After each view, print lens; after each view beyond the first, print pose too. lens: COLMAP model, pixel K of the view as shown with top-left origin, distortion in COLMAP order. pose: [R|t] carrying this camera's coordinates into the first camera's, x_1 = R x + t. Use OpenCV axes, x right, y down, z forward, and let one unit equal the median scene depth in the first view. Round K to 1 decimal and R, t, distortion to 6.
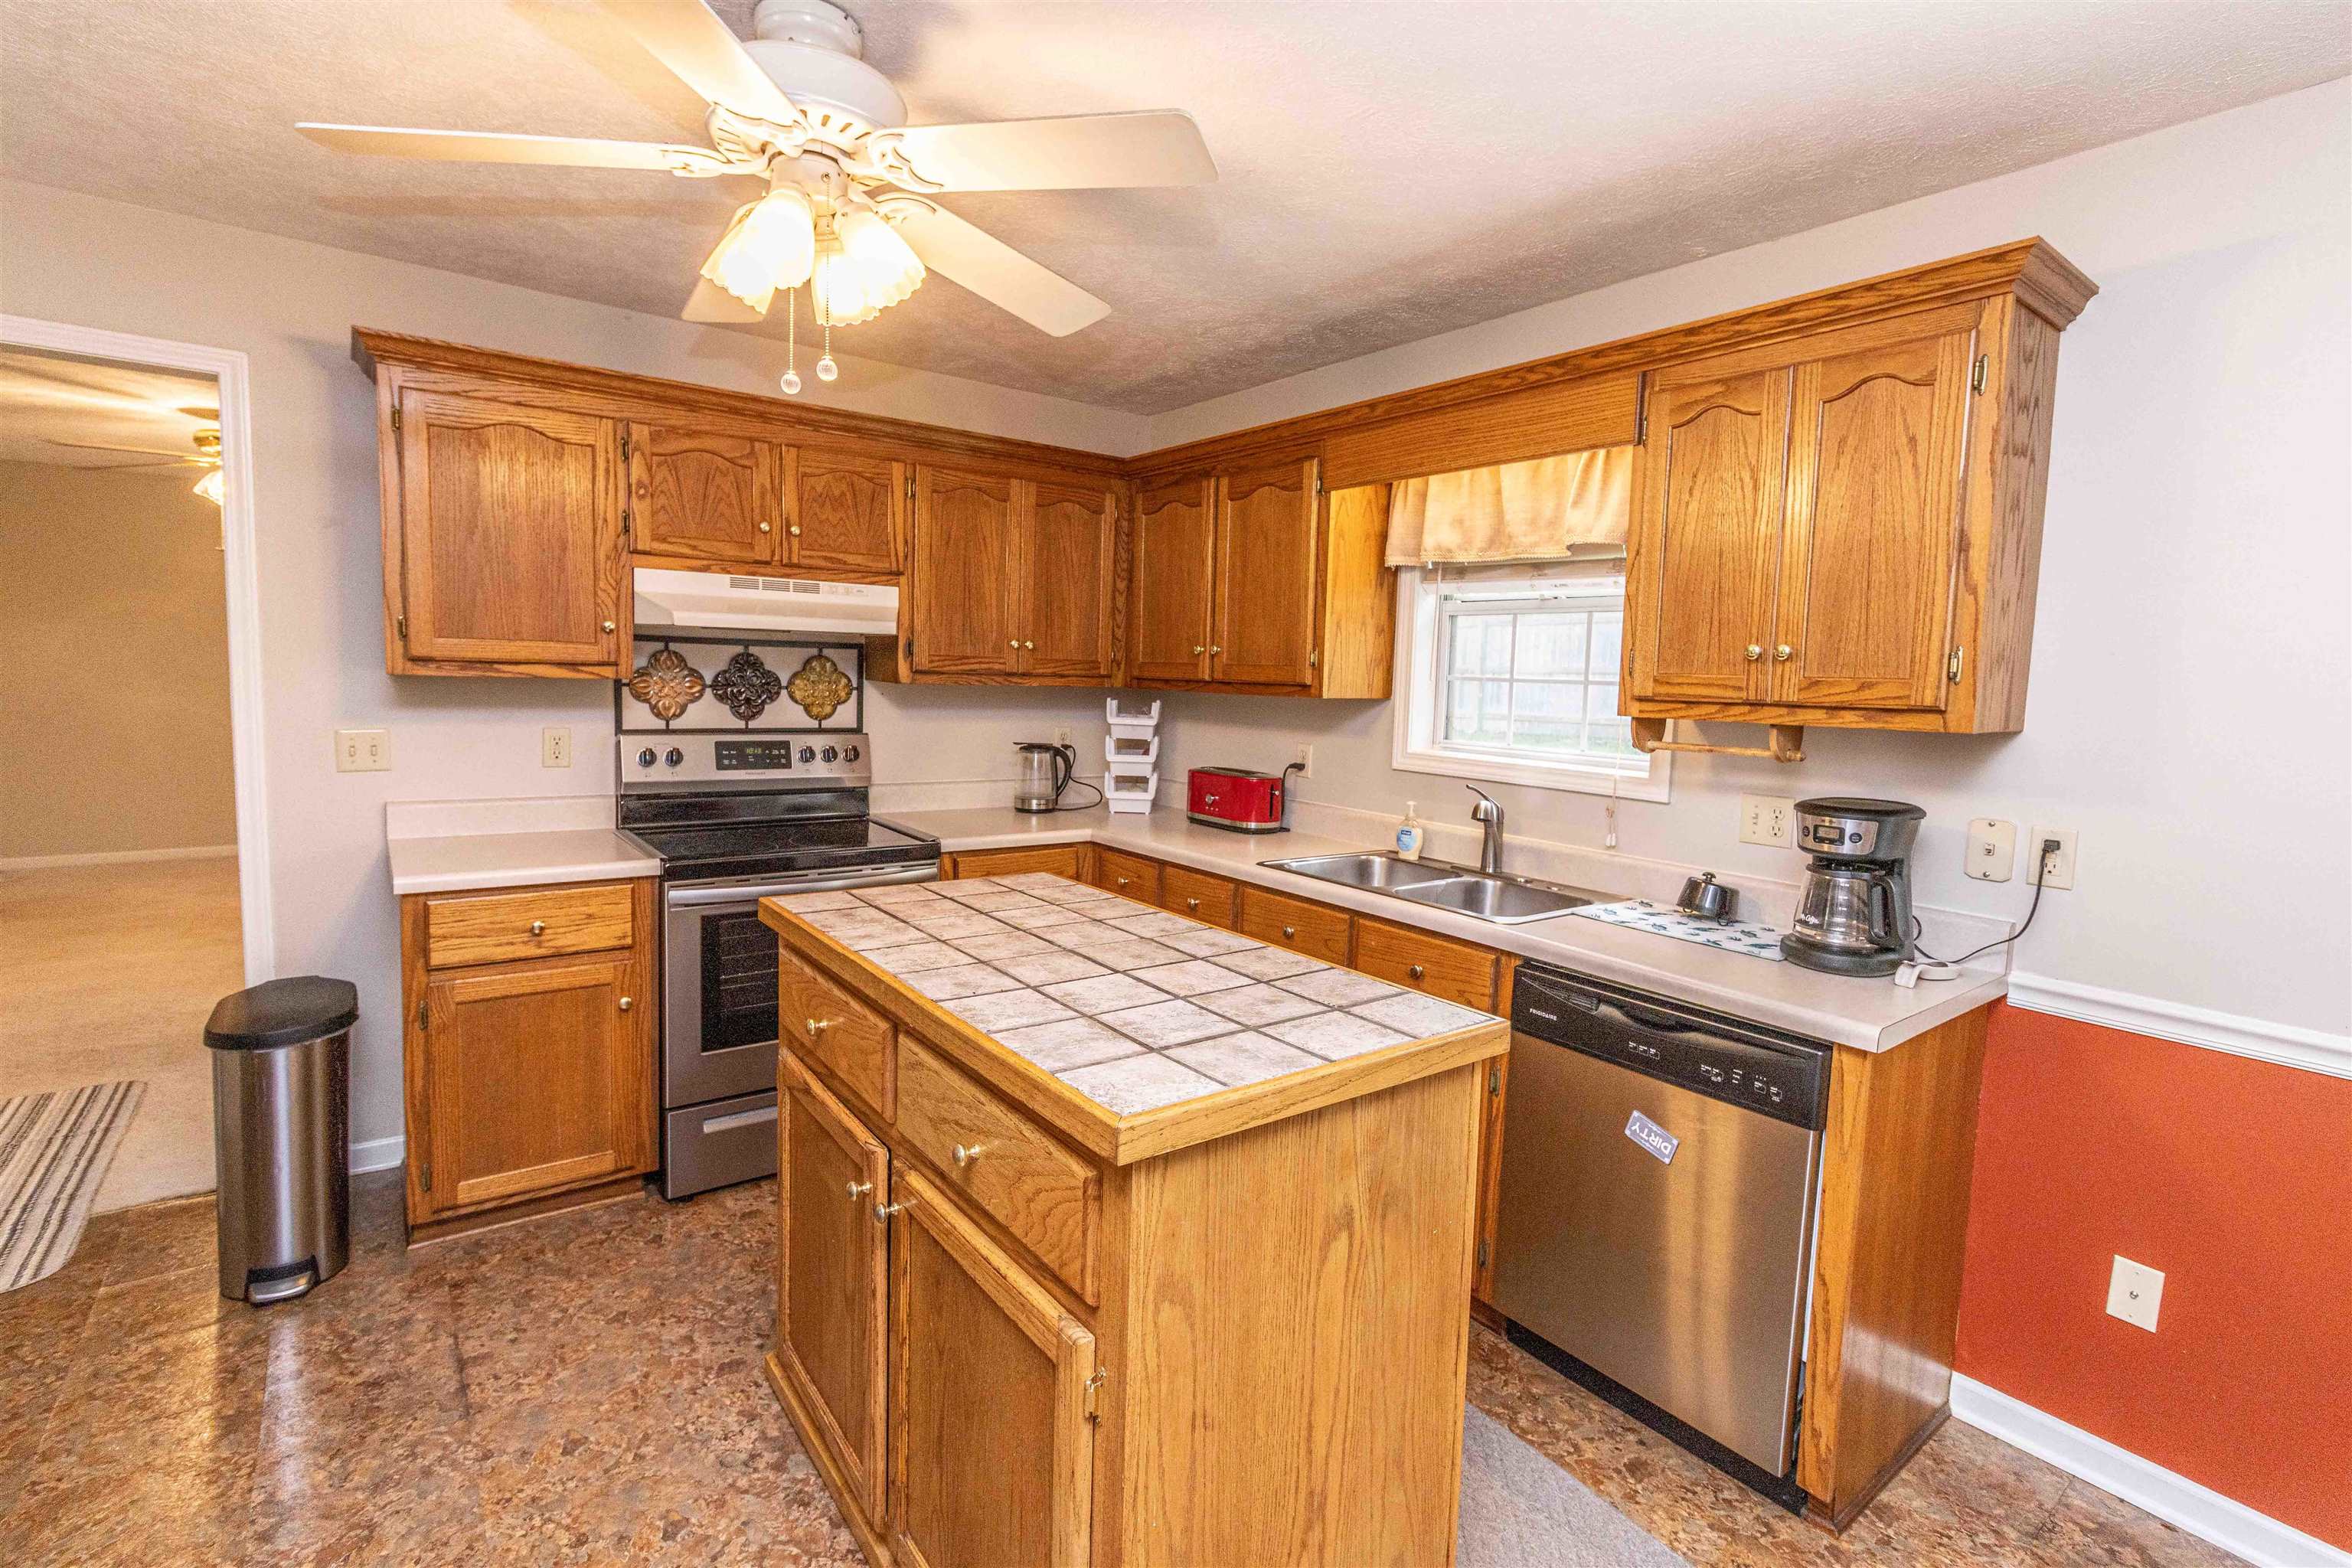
lens RADIAL K [[1068.7, 0, 1172.2], [0, 1068.7, 770.9], [0, 0, 1]] dist [-0.002761, -0.000024]
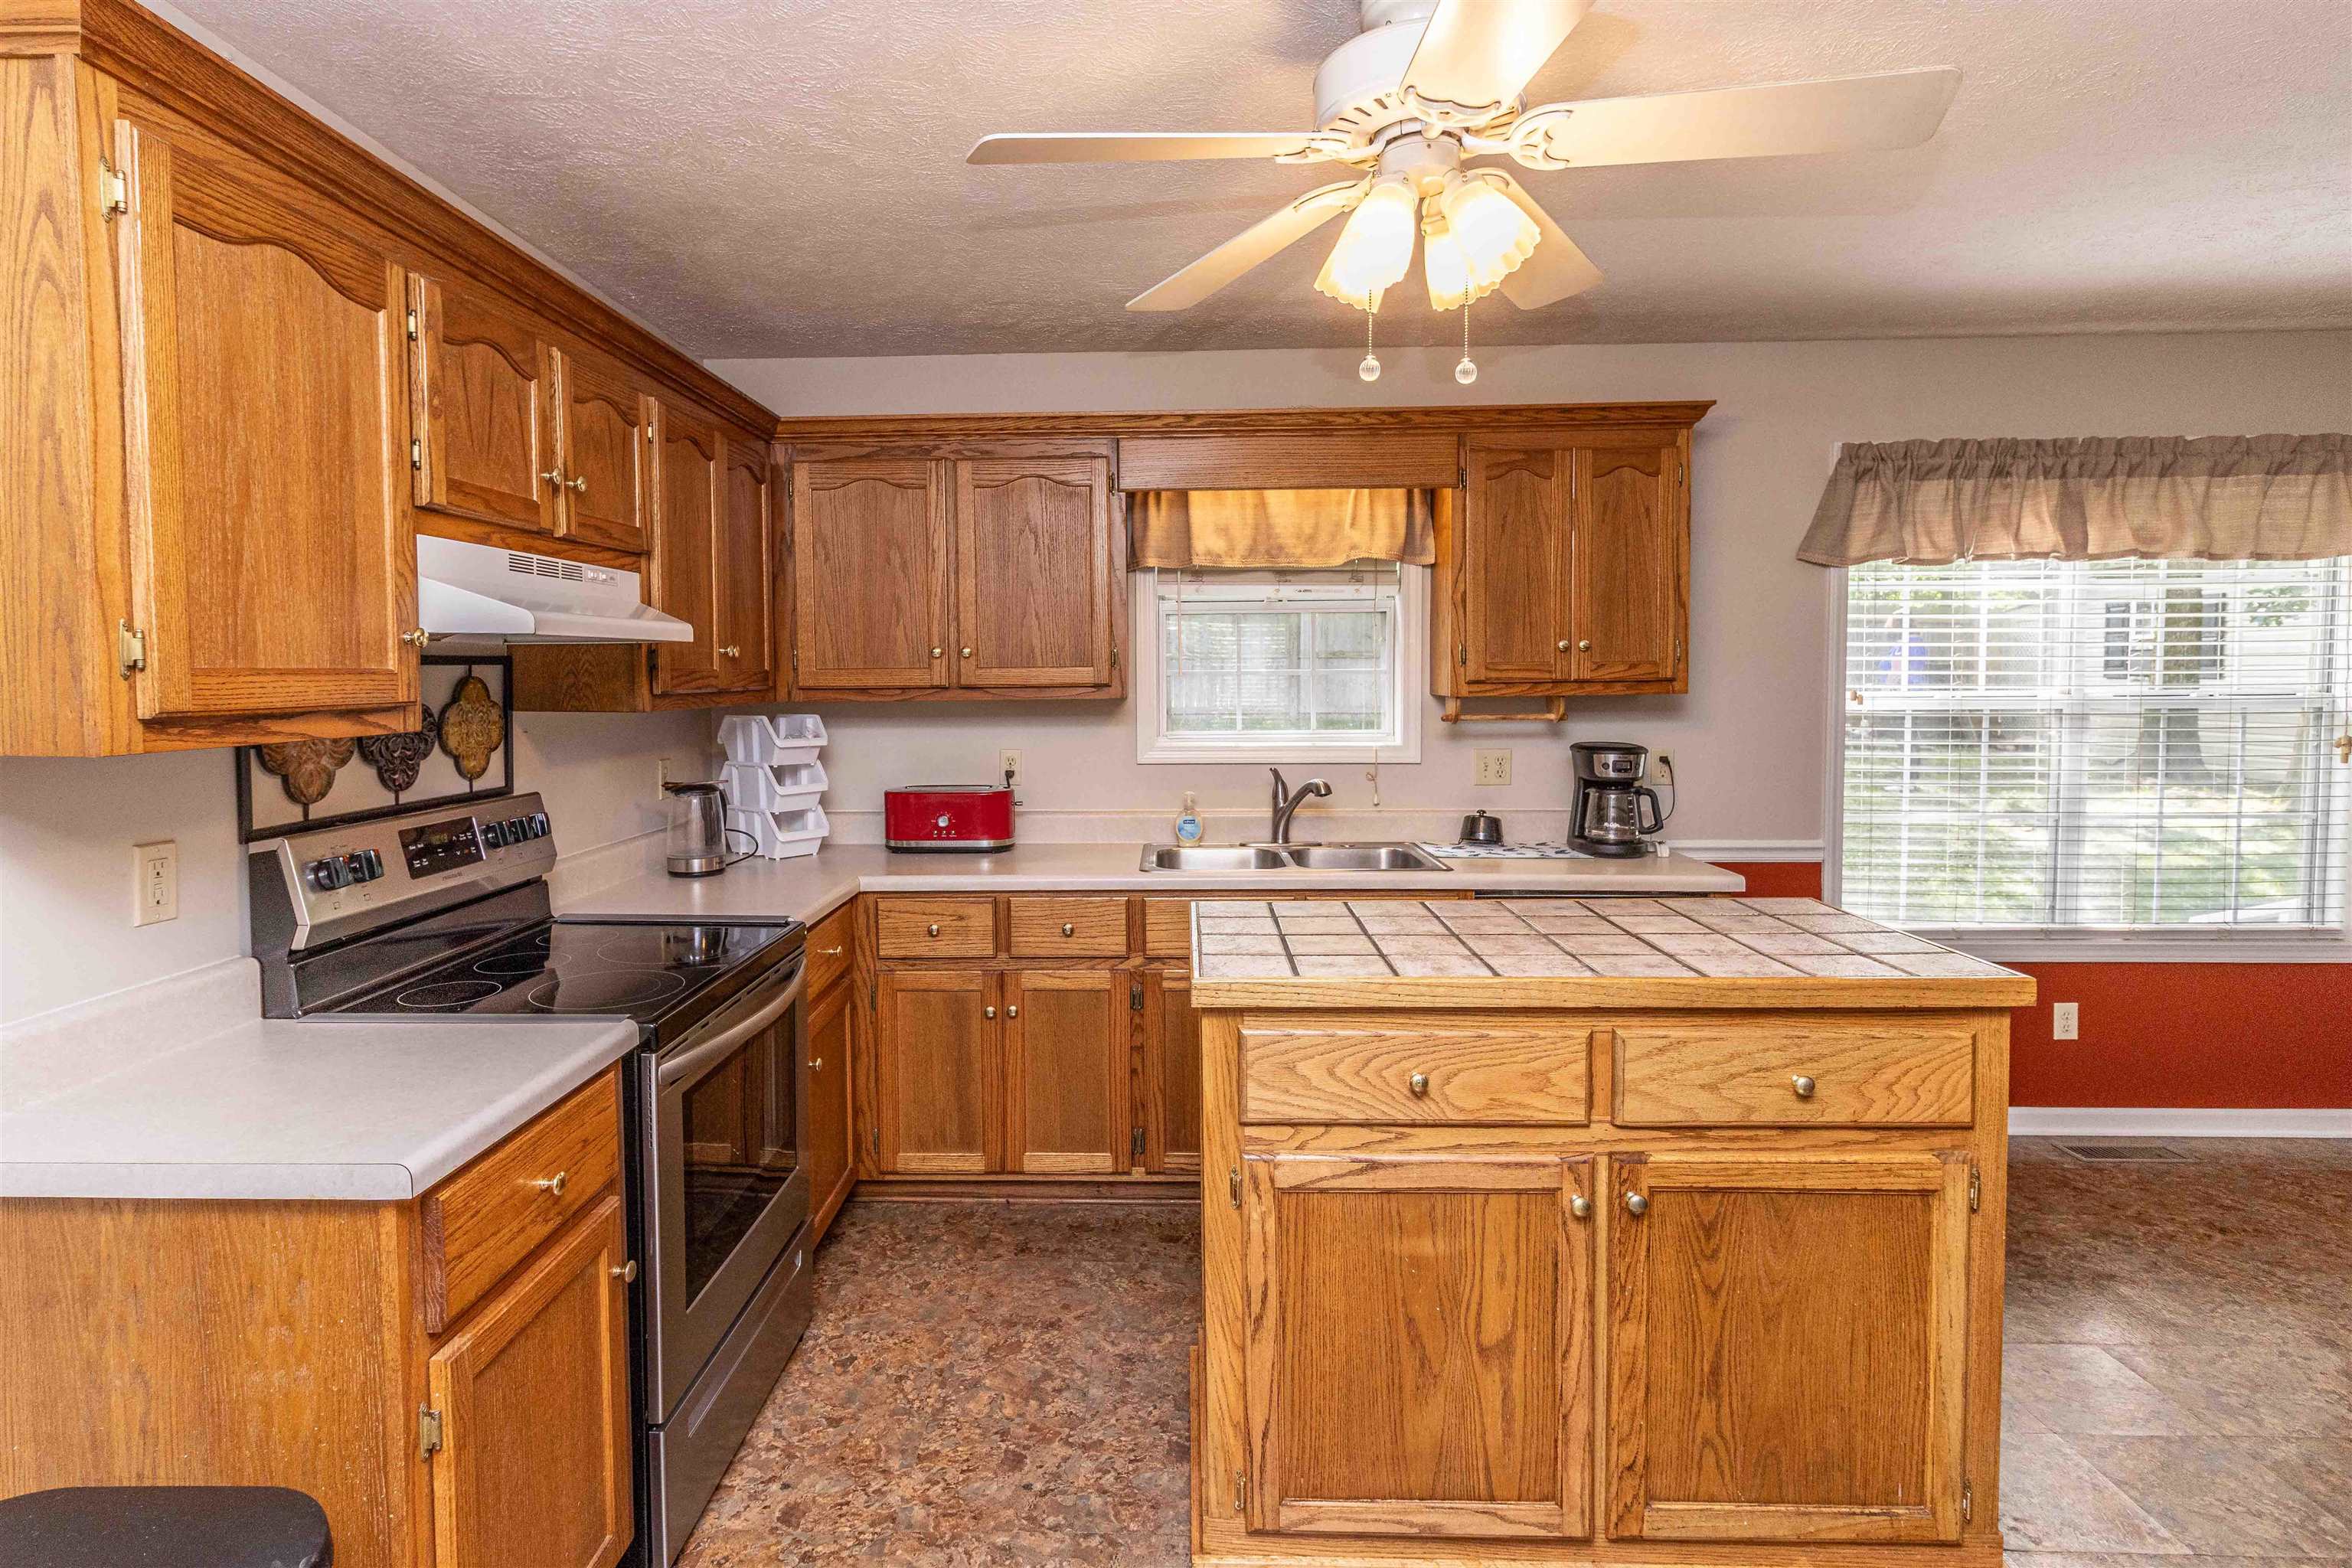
lens RADIAL K [[1183.7, 0, 1110.7], [0, 1183.7, 729.6], [0, 0, 1]] dist [-0.010354, 0.002335]
pose [[0.635832, -0.075815, 0.768095, -0.763652], [0.101506, 0.994734, 0.014159, -0.059829], [-0.765124, 0.068963, 0.640179, 0.331459]]
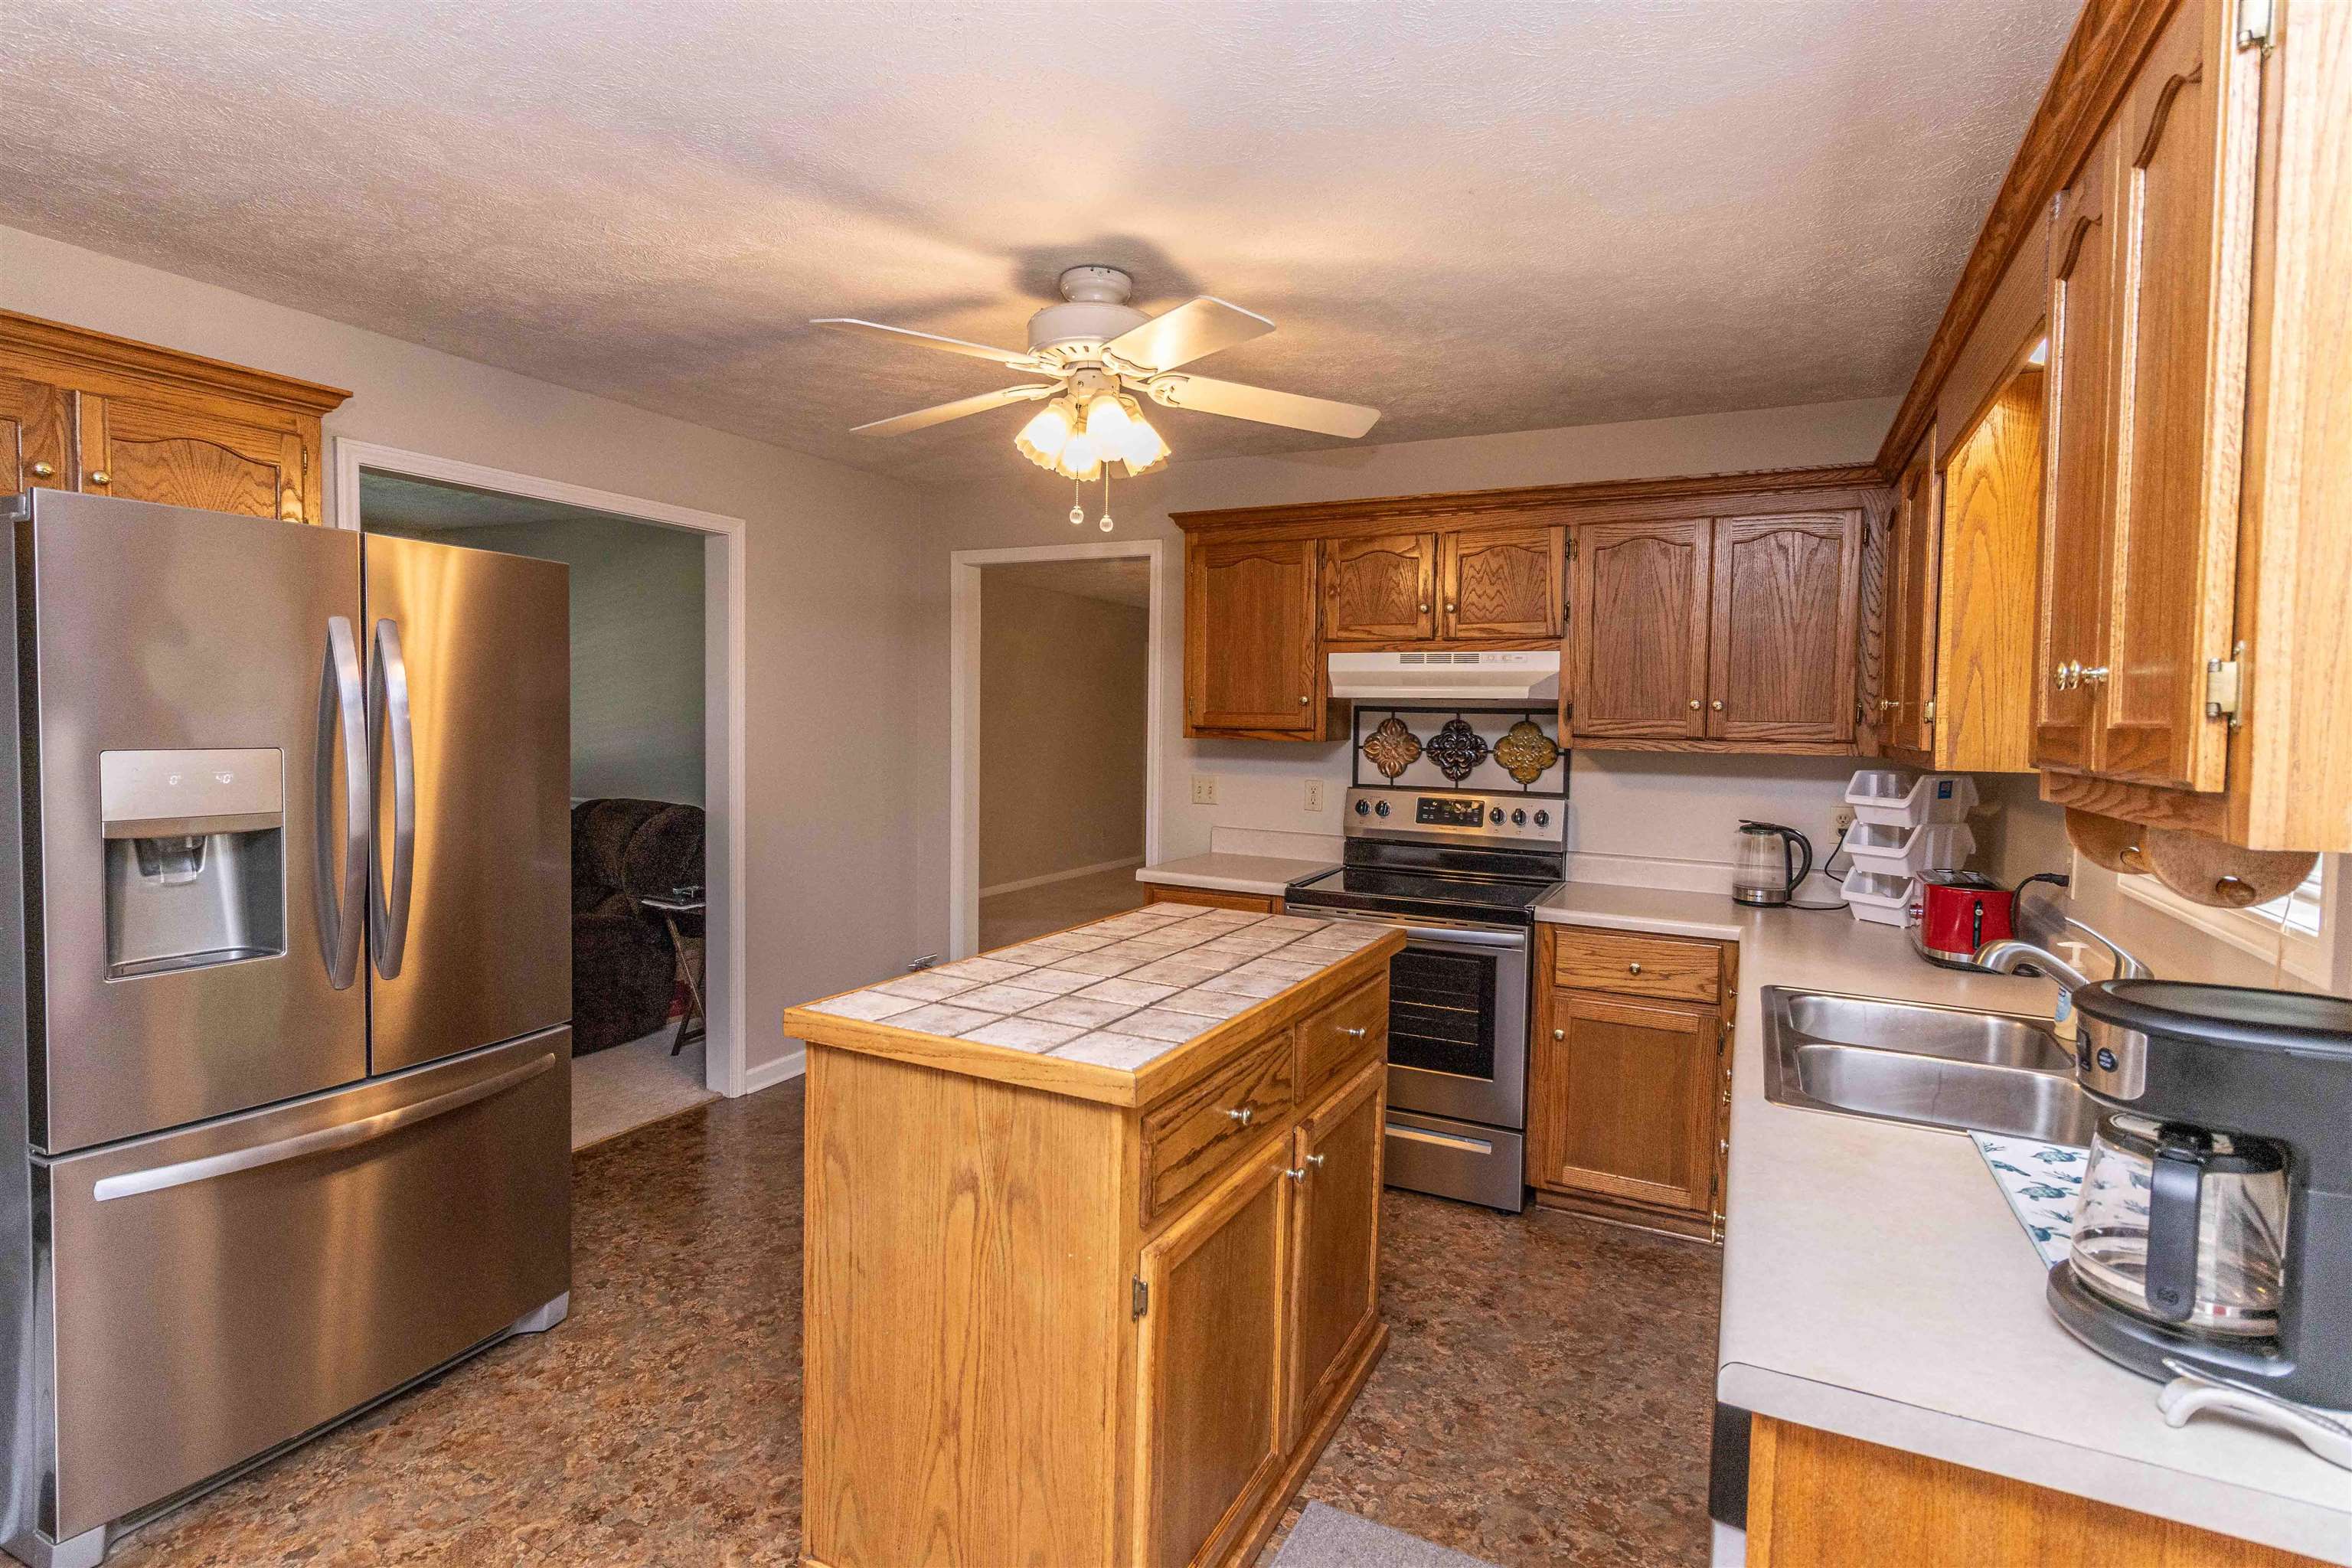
lens RADIAL K [[1138.5, 0, 1184.4], [0, 1138.5, 765.8], [0, 0, 1]] dist [0.001787, -0.001826]
pose [[0.447366, 0.017235, -0.894185, 0.617399], [-0.086837, 0.995927, -0.024249, -0.012318], [0.890125, 0.088496, 0.447041, 0.270456]]
